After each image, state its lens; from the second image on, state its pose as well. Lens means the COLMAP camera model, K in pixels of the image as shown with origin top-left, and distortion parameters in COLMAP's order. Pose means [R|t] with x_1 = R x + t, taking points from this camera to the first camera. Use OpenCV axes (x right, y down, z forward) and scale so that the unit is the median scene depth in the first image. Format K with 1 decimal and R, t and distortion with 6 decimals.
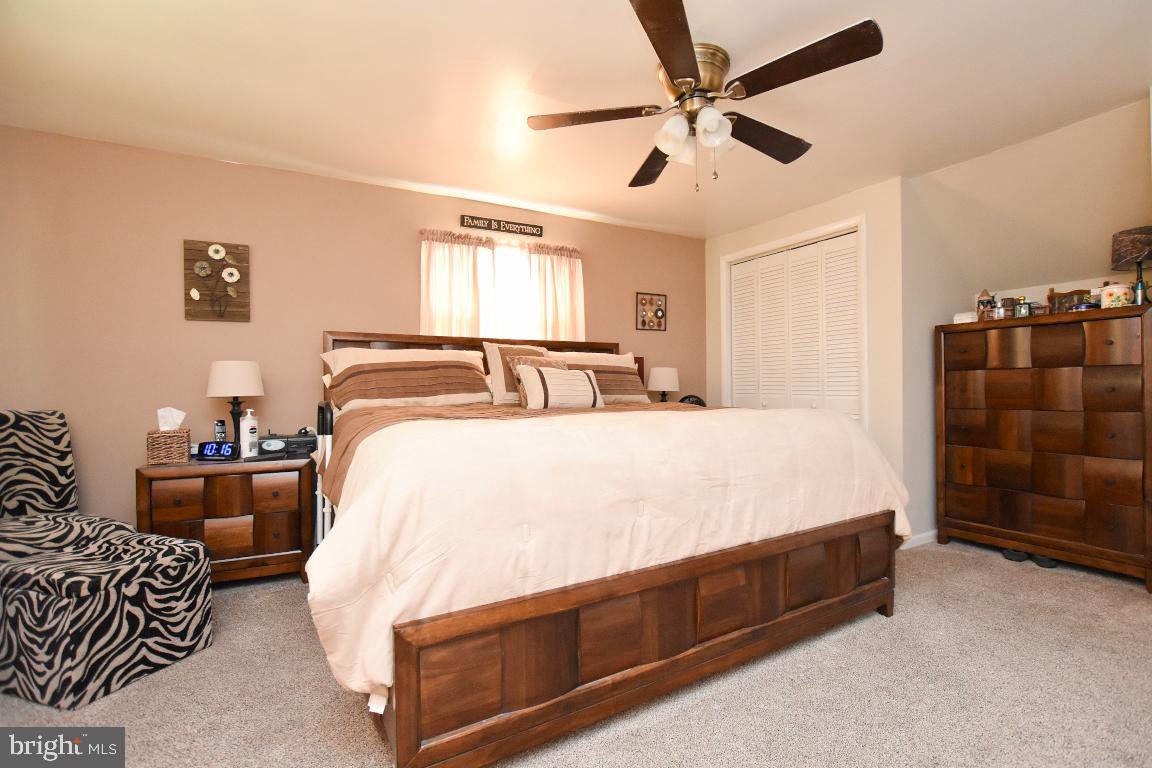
lens RADIAL K [[522.4, 0, 581.0], [0, 522.4, 384.0], [0, 0, 1]] dist [-0.034555, 0.005438]
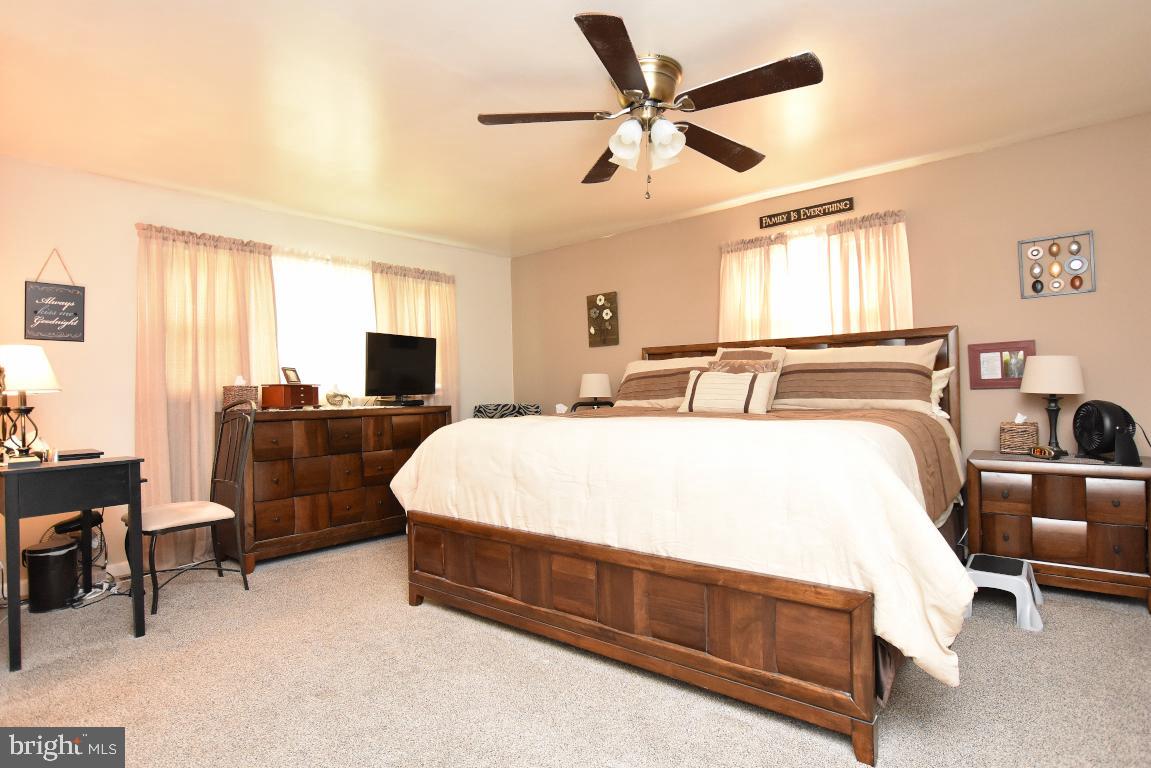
lens RADIAL K [[595.8, 0, 579.4], [0, 595.8, 381.6], [0, 0, 1]] dist [-0.020749, -0.000078]
pose [[0.348932, -0.012020, -0.937071, 0.877719], [0.022561, 0.999736, -0.004423, -0.013763], [0.936877, -0.019597, 0.349111, 0.324750]]
